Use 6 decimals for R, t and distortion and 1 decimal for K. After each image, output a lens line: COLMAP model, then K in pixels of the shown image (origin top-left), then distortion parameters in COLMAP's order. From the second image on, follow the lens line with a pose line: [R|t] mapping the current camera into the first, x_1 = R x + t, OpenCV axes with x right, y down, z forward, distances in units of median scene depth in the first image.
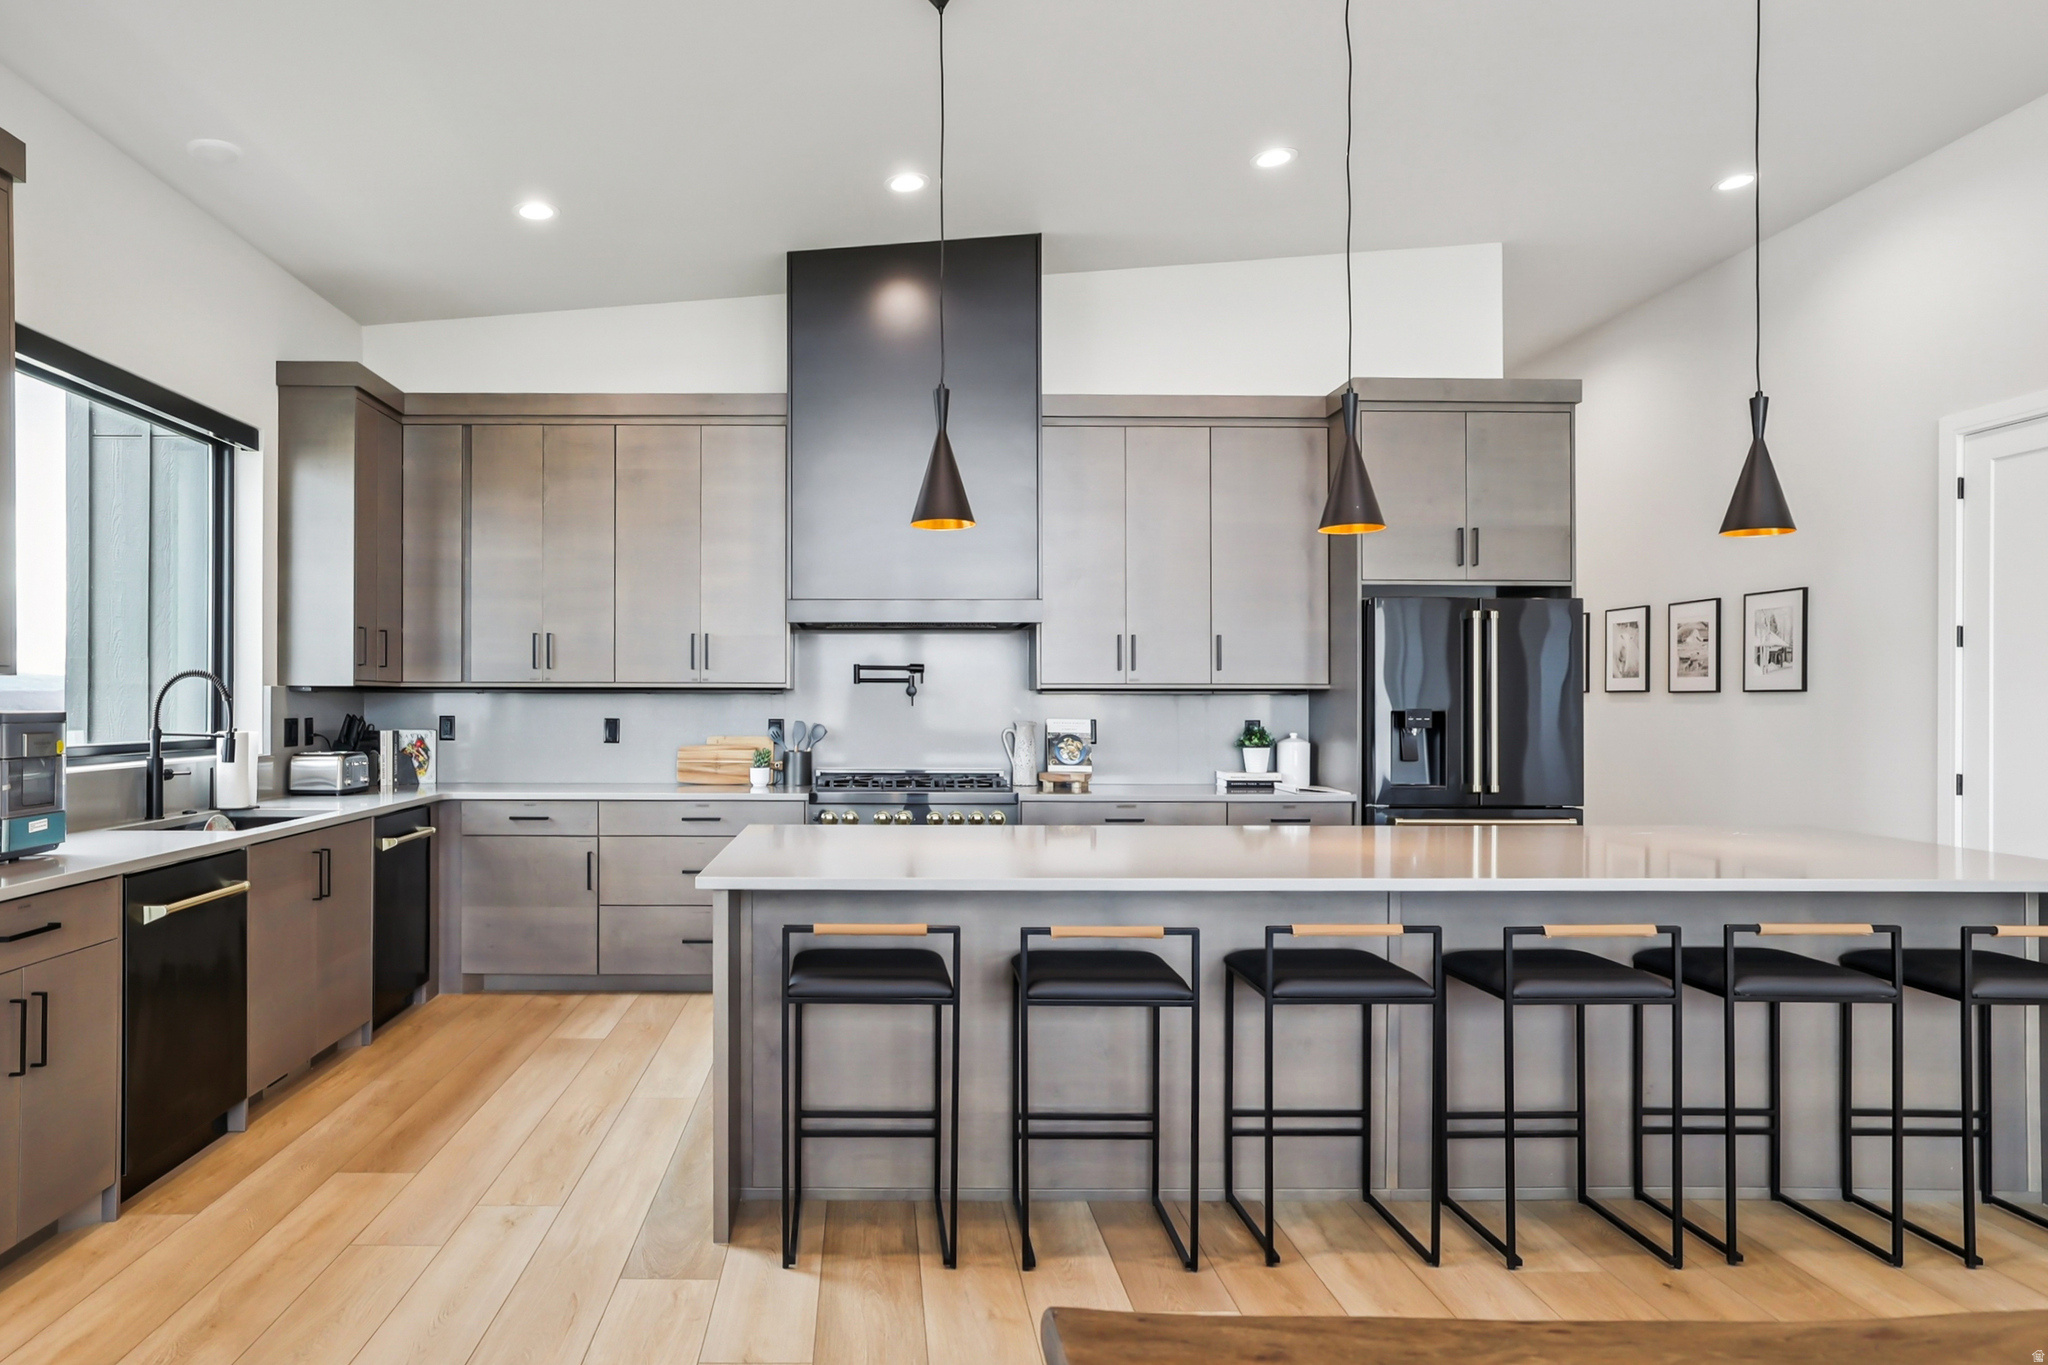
lens RADIAL K [[1215.7, 0, 878.0], [0, 1215.7, 689.4], [0, 0, 1]] dist [-0.005387, 0.001288]
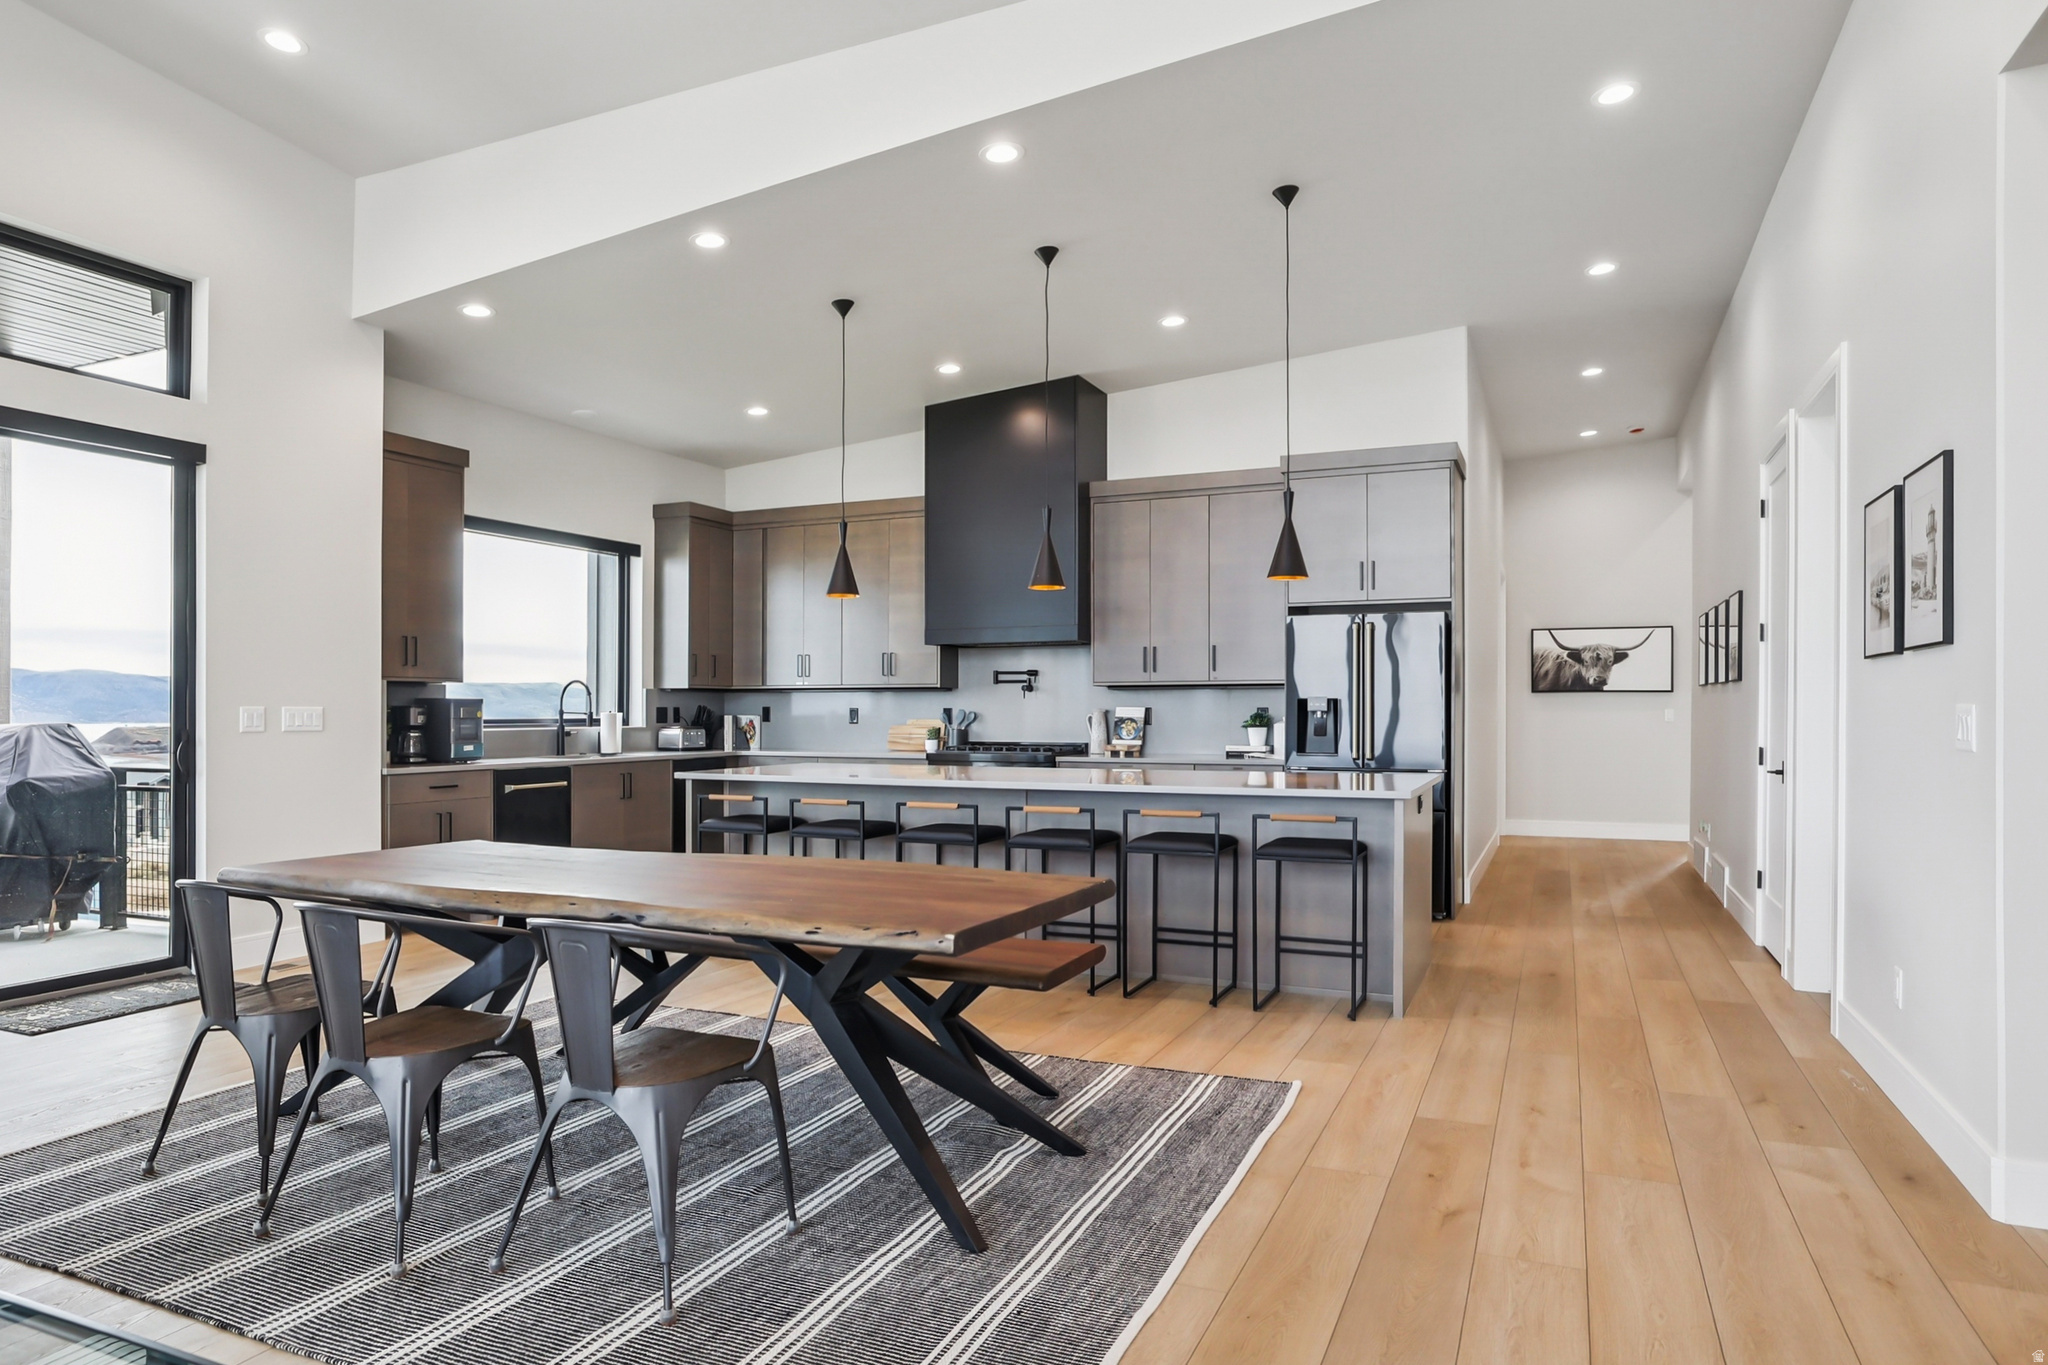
lens RADIAL K [[1216.3, 0, 1013.9], [0, 1216.3, 700.2], [0, 0, 1]] dist [-0.046242, 0.000786]
pose [[0.910014, -0.006780, -0.414523, 0.707260], [0.007672, 0.999970, 0.000487, 0.016821], [0.414507, -0.003623, 0.910039, -0.384073]]
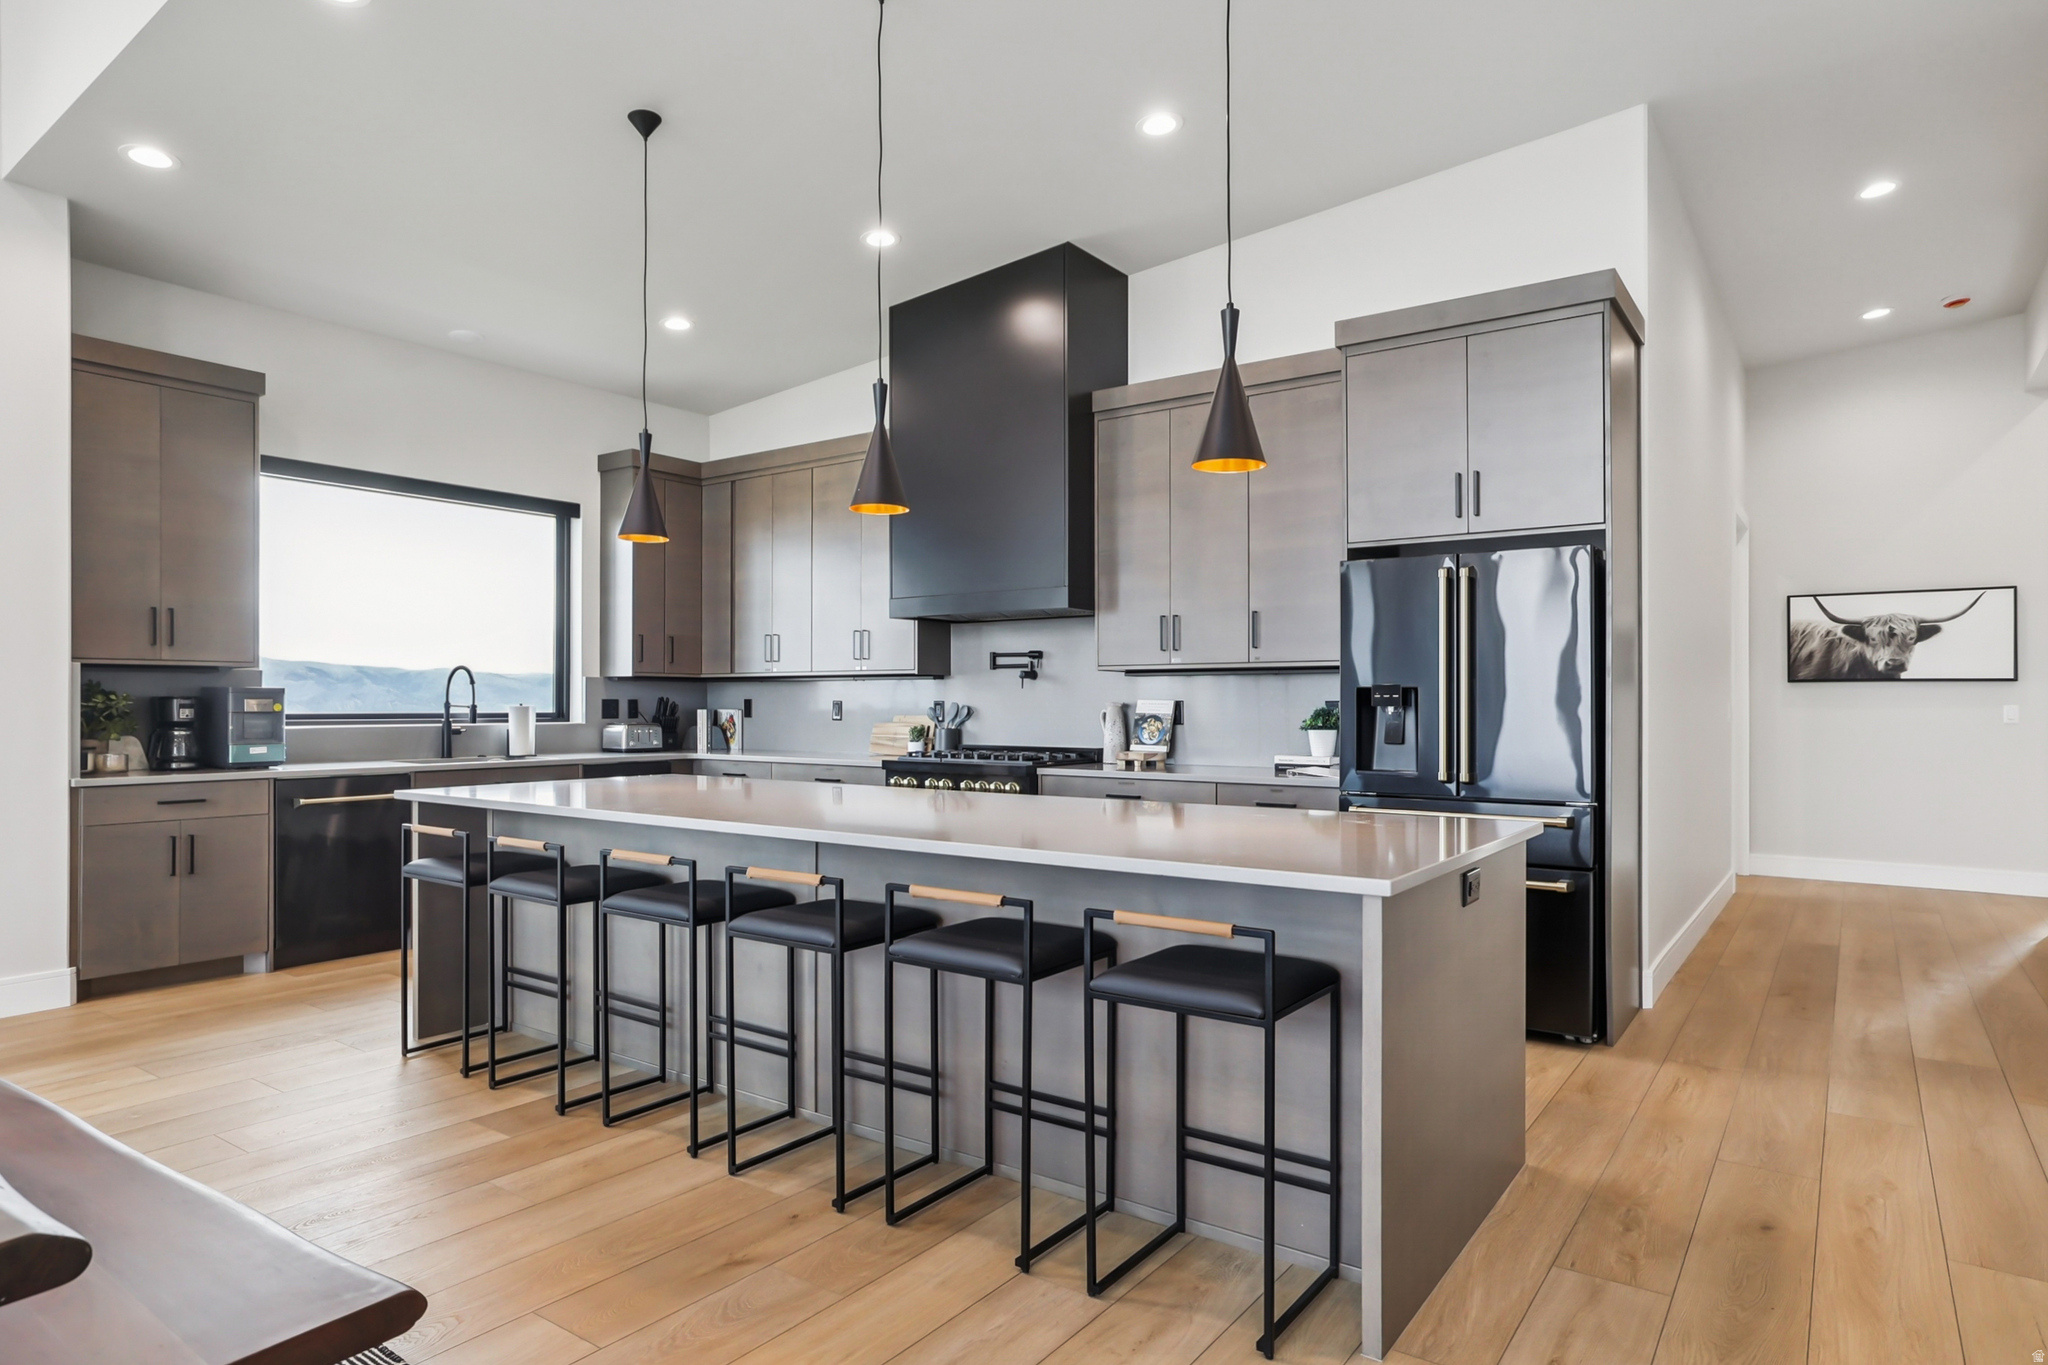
lens RADIAL K [[1166.7, 0, 1017.6], [0, 1166.7, 689.6], [0, 0, 1]] dist [-0.029750, 0.025692]
pose [[0.808128, -0.008628, -0.588944, 0.734470], [0.006686, 0.999963, -0.005475, 0.023127], [0.588969, 0.000487, 0.808155, 0.160459]]
